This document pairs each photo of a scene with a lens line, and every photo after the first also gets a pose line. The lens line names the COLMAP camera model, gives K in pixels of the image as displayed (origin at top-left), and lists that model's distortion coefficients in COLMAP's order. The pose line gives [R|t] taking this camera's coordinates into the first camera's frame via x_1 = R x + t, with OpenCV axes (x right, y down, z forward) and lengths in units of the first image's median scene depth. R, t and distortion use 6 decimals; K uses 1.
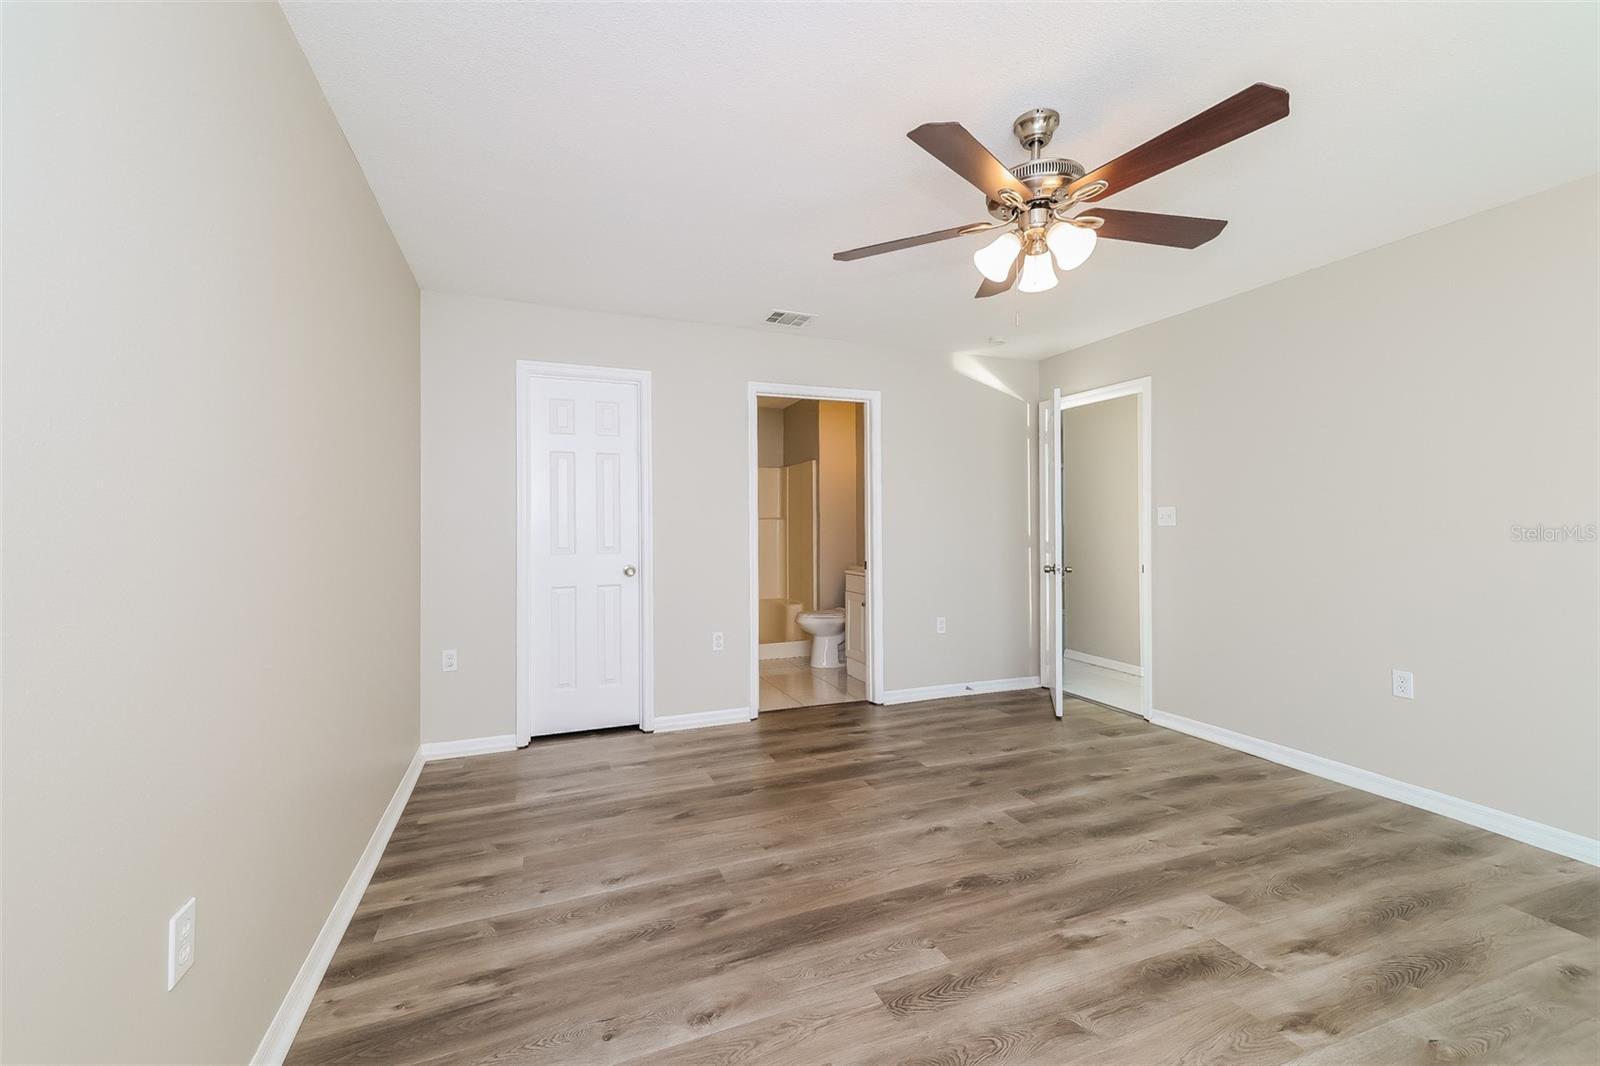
lens RADIAL K [[688.4, 0, 803.7], [0, 688.4, 527.8], [0, 0, 1]] dist [-0.002282, 0.000538]
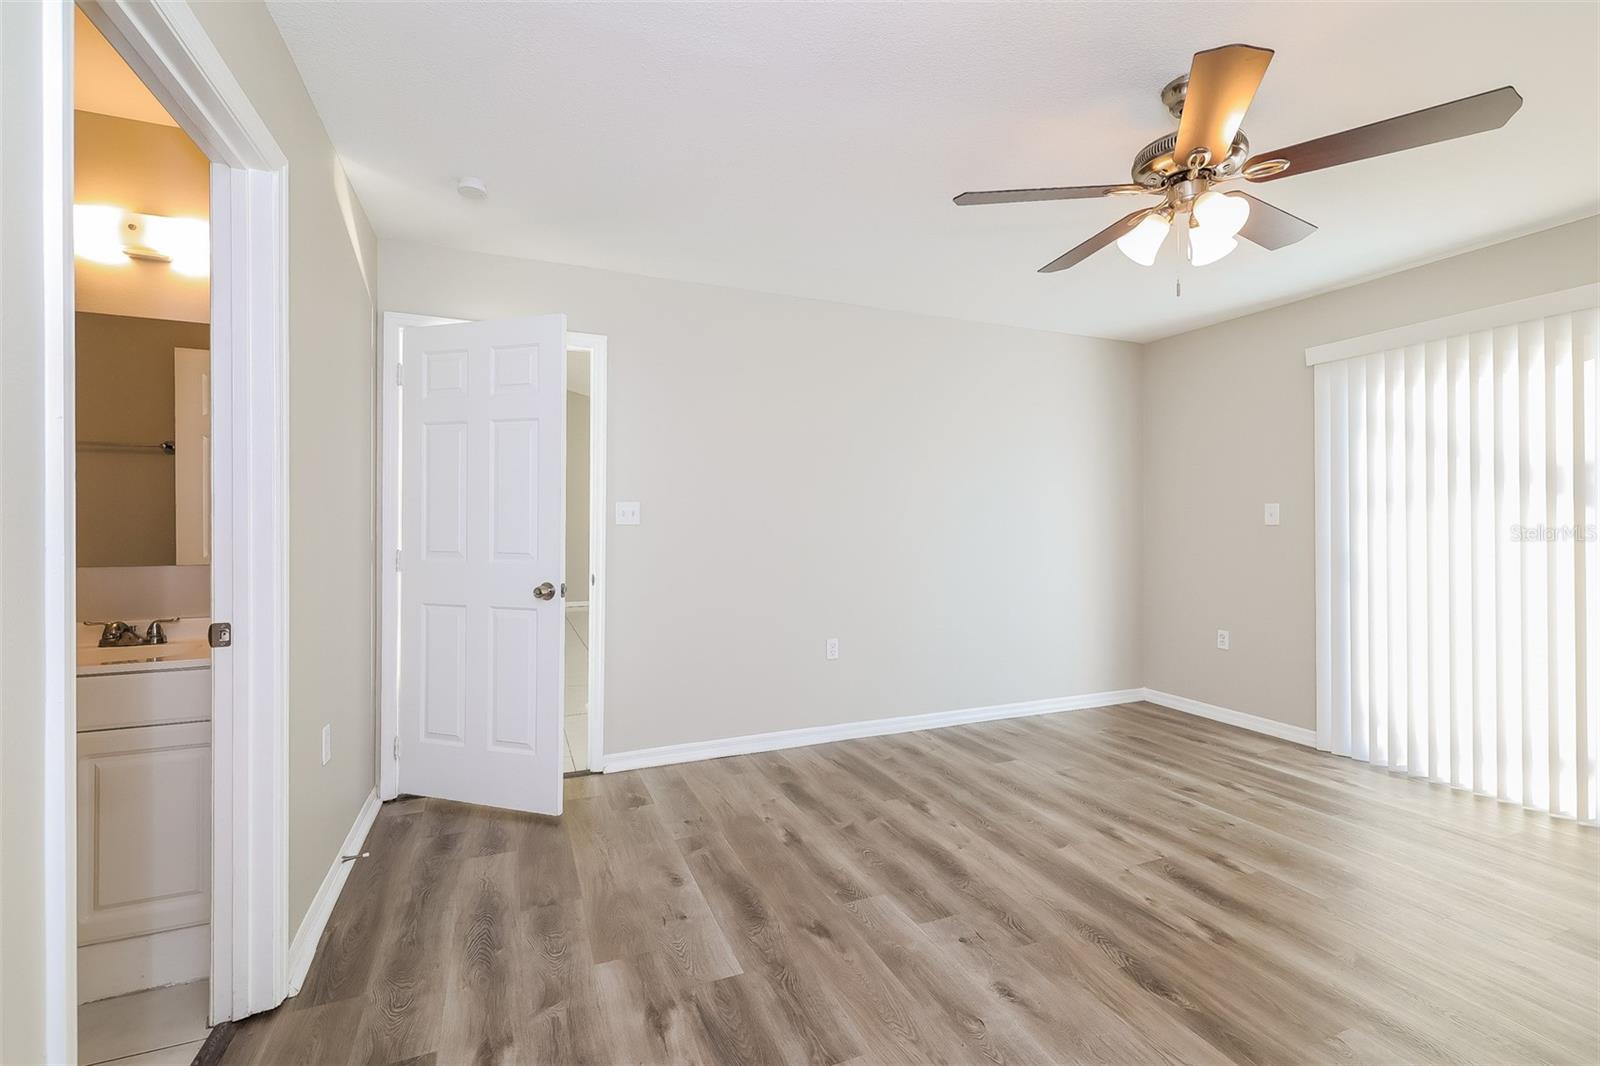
lens RADIAL K [[688.4, 0, 803.7], [0, 688.4, 527.8], [0, 0, 1]] dist [-0.002282, 0.000538]
pose [[-0.023275, -0.004950, 0.999717, -0.405983], [0.005137, 0.999974, 0.005071, -0.003038], [-0.999716, 0.005253, -0.023248, 1.097473]]
